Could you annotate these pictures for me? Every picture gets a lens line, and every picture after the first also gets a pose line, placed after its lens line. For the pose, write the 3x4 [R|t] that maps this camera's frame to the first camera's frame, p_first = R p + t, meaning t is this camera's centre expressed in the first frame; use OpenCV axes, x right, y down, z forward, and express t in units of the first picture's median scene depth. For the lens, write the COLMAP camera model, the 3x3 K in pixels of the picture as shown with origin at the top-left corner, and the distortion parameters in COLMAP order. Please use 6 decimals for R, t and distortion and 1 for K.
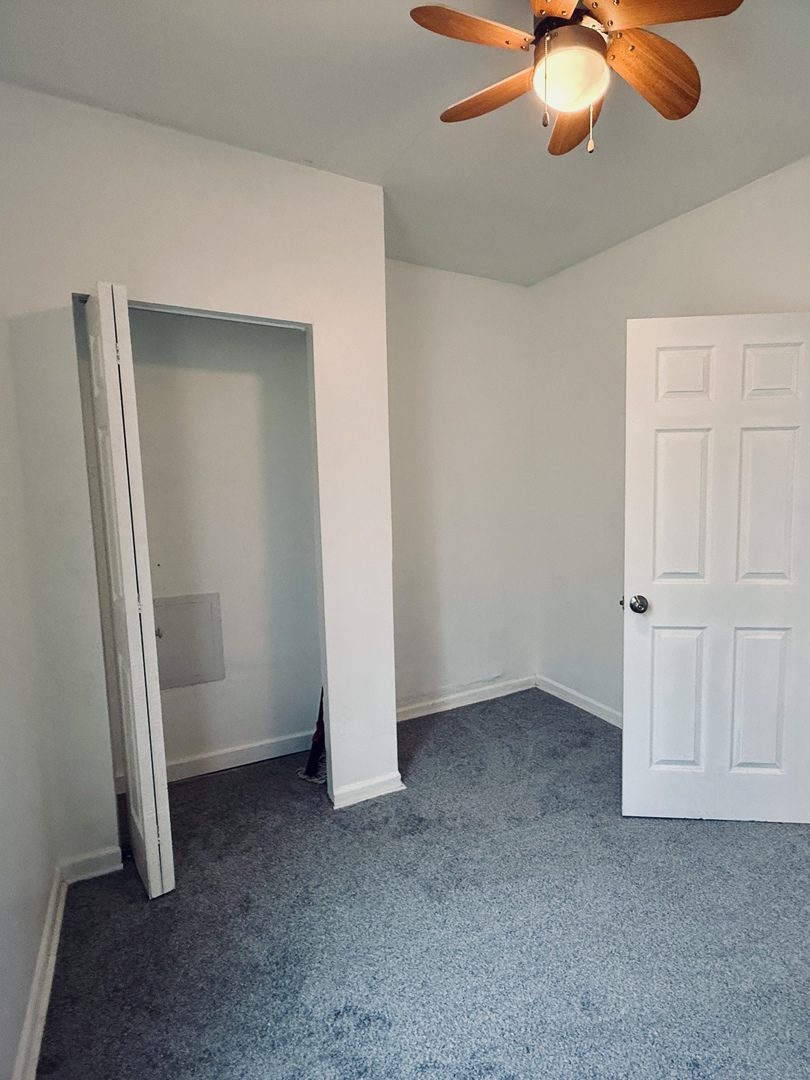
lens RADIAL K [[598.0, 0, 336.3], [0, 598.0, 541.9], [0, 0, 1]] dist [-0.000912, -0.000623]
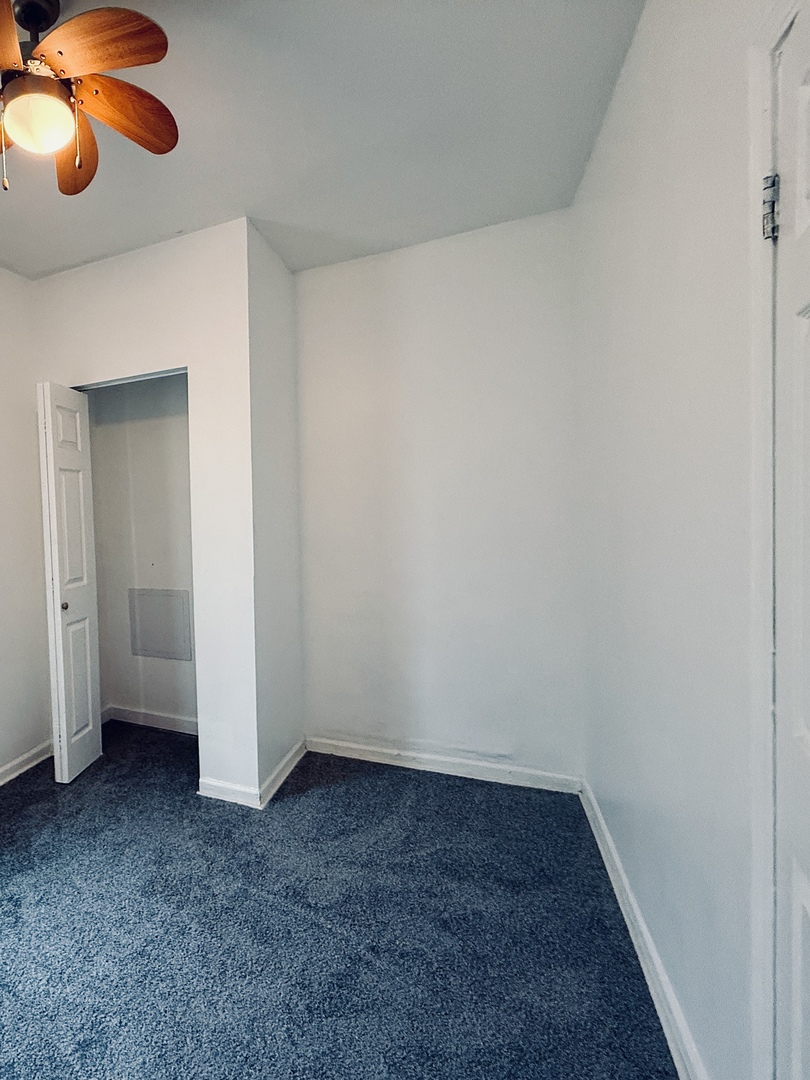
lens RADIAL K [[598.0, 0, 336.3], [0, 598.0, 541.9], [0, 0, 1]] dist [-0.000912, -0.000623]
pose [[0.563090, 0.031302, -0.825803, 1.026738], [-0.053432, 0.998570, 0.001417, -0.035352], [0.824667, 0.043326, 0.563957, 0.554520]]
